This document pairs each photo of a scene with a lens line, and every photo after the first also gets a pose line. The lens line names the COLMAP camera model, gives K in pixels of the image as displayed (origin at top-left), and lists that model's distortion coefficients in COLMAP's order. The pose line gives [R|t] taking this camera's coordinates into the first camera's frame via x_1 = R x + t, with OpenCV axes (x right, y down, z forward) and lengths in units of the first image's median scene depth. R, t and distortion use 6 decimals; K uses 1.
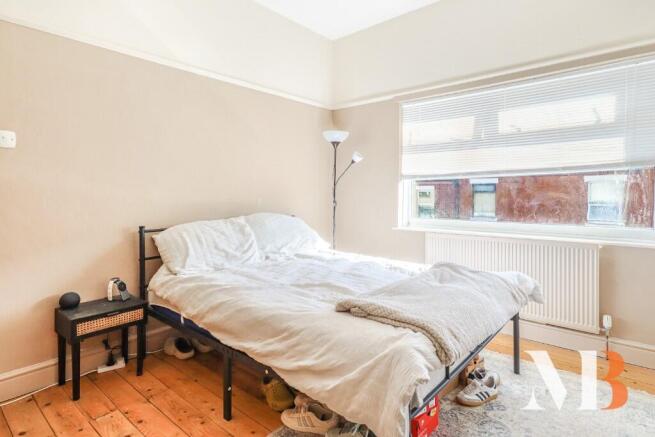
lens RADIAL K [[352.0, 0, 328.2], [0, 352.0, 192.8], [0, 0, 1]] dist [0.002148, 0.000220]
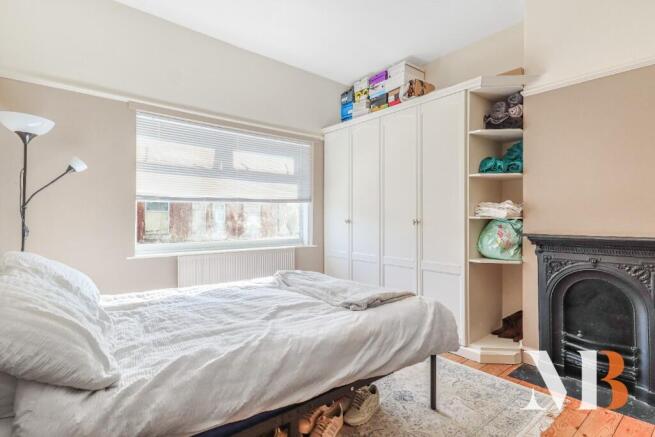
lens RADIAL K [[333.4, 0, 324.2], [0, 333.4, 216.6], [0, 0, 1]] dist [0.003436, 0.000233]
pose [[0.180741, 0.008534, 0.983494, -0.621951], [-0.005871, 0.999954, -0.007598, 0.007639], [-0.983513, -0.004401, 0.180783, 0.490509]]
